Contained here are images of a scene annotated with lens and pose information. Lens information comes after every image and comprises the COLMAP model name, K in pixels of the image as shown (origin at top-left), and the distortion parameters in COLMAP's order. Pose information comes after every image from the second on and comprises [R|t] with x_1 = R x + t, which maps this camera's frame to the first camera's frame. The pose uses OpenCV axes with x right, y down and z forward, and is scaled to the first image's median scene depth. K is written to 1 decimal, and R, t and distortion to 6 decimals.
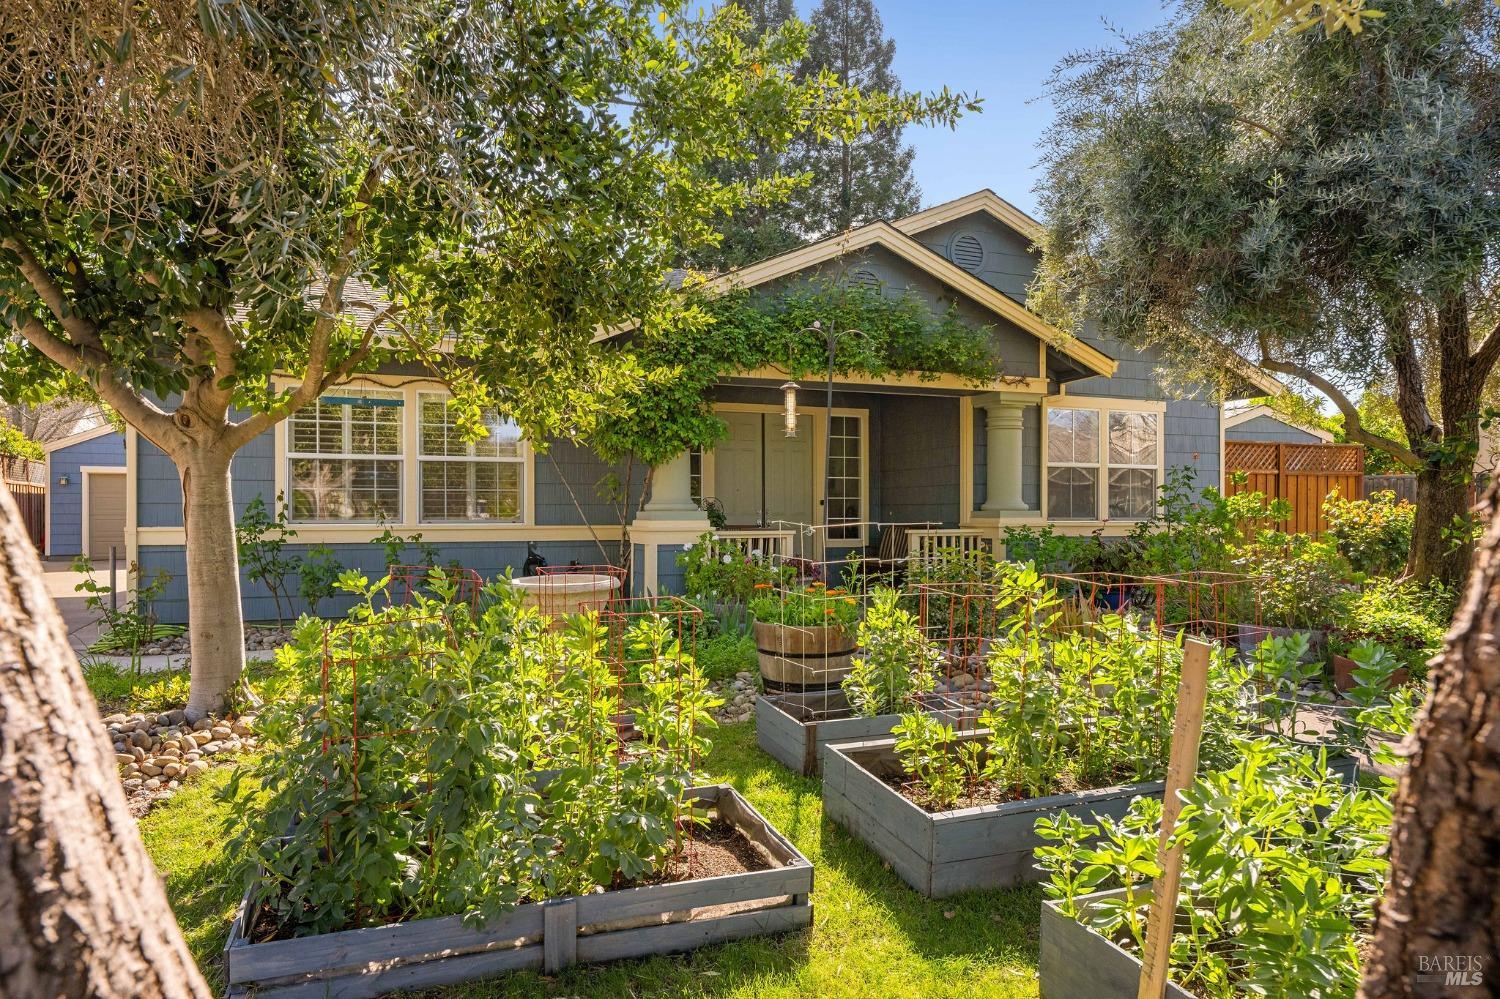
lens RADIAL K [[944.3, 0, 750.0], [0, 944.3, 499.5], [0, 0, 1]] dist [-0.003420, -0.001018]
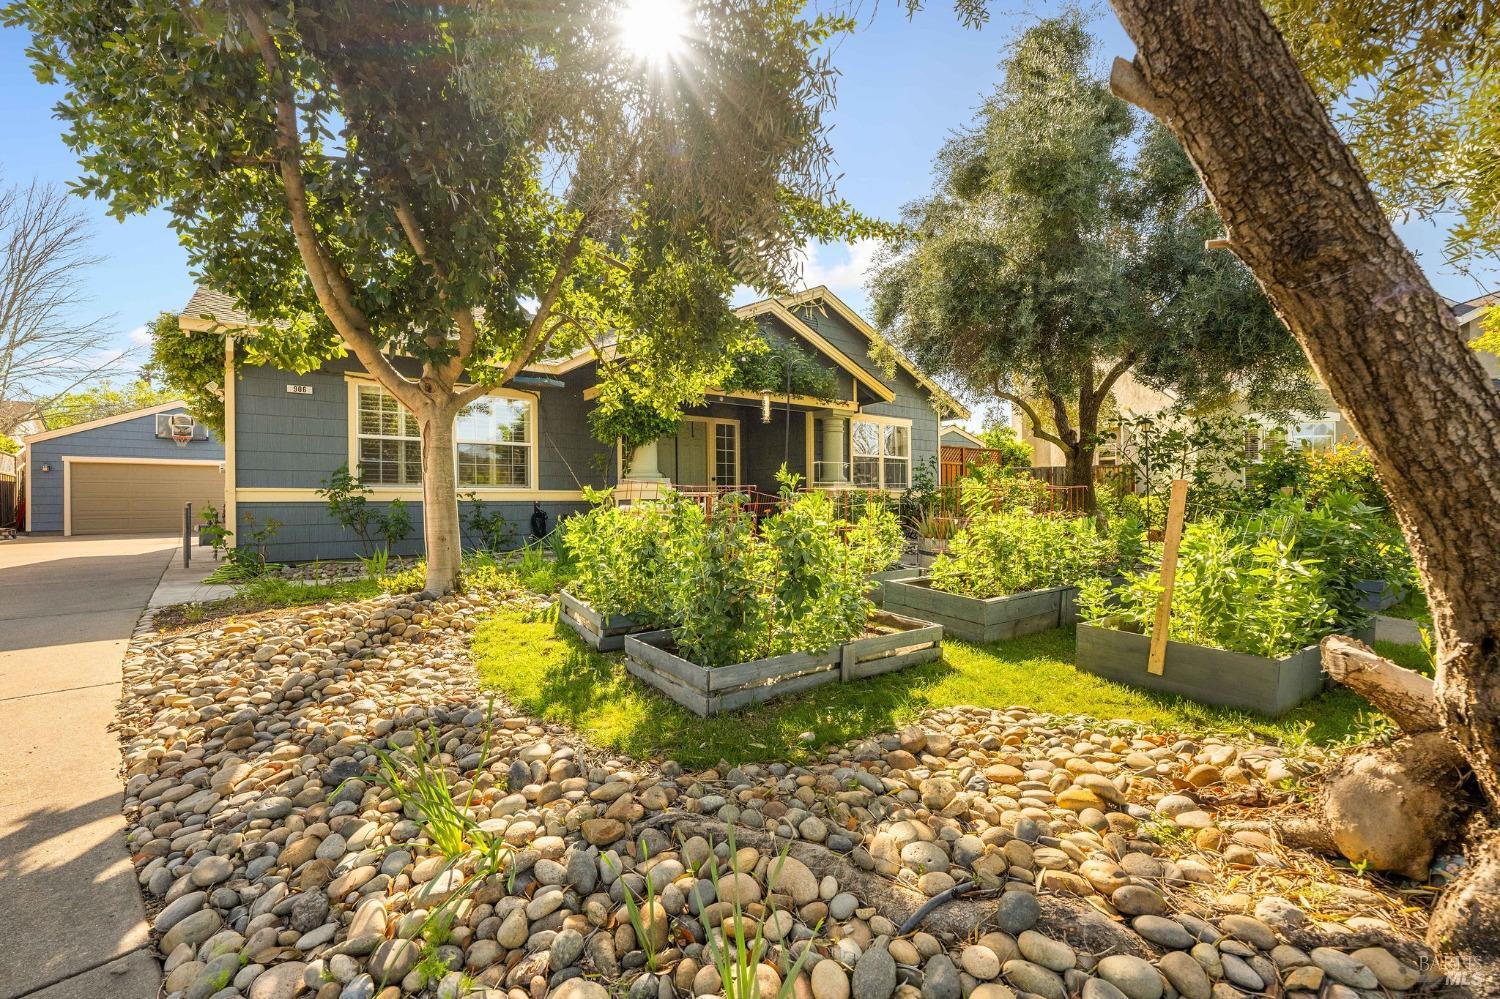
lens RADIAL K [[639.5, 0, 750.0], [0, 639.5, 499.5], [0, 0, 1]] dist [-0.000163, 0.000459]
pose [[0.959816, -0.006150, 0.280562, -0.206338], [0.005643, 0.999981, 0.002615, 0.044086], [-0.280572, -0.000927, 0.959832, -0.034377]]
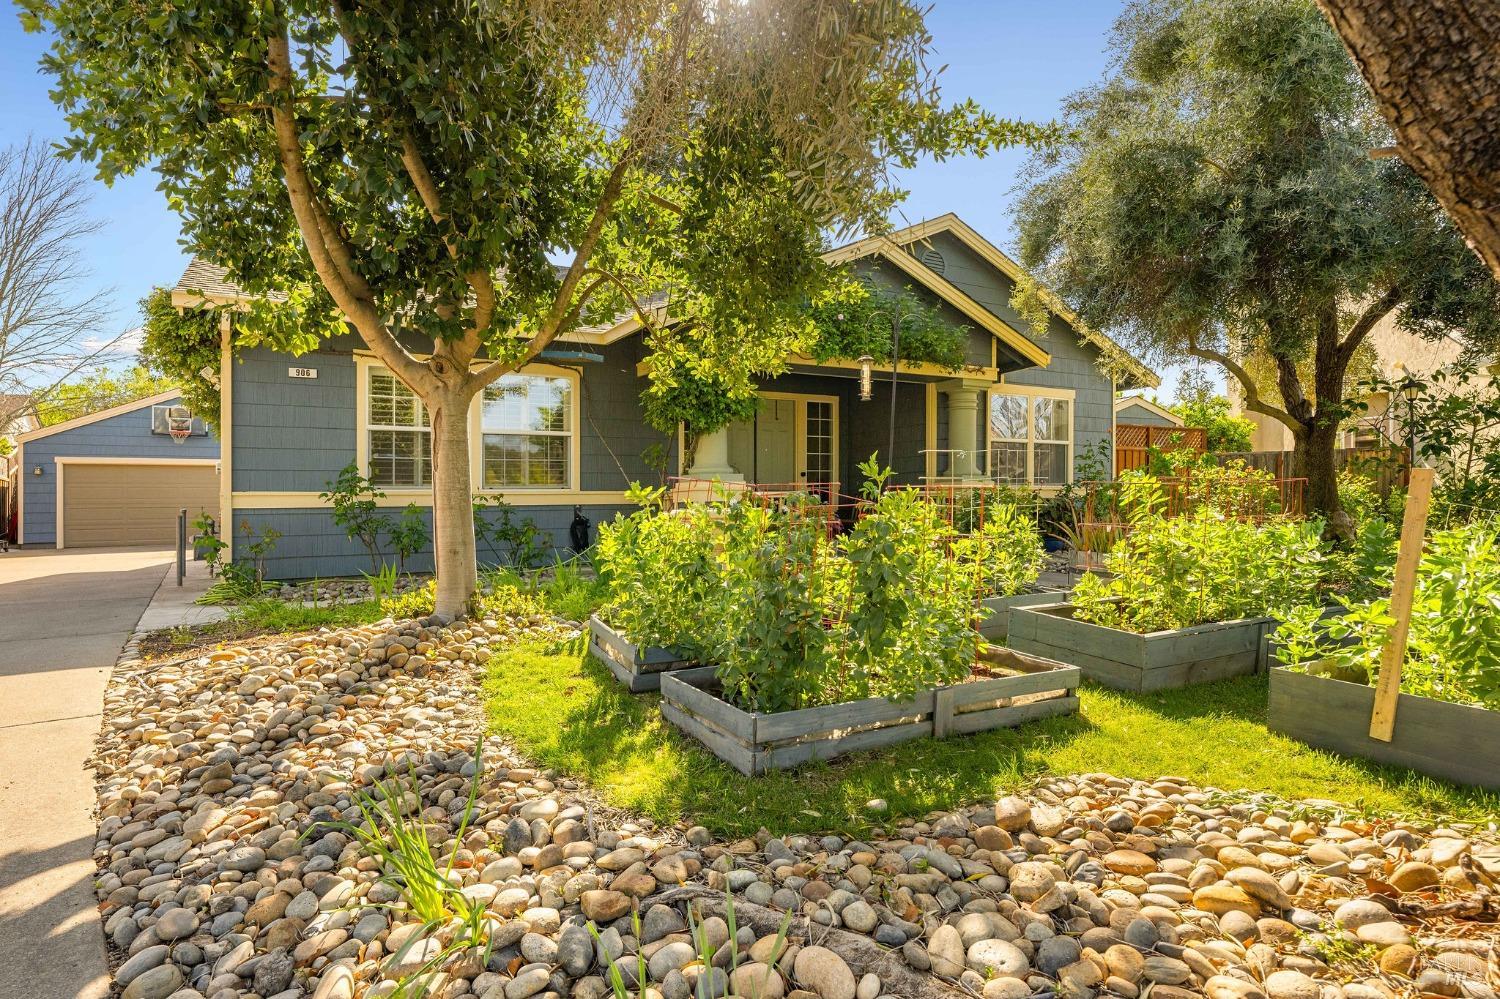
lens RADIAL K [[841.4, 0, 750.0], [0, 841.4, 499.5], [0, 0, 1]] dist [-0.000564, 0.000157]
pose [[0.988519, -0.013725, 0.150471, -0.192551], [0.013956, 0.999902, -0.000482, 0.044099], [-0.150450, 0.002577, 0.988614, -0.047040]]
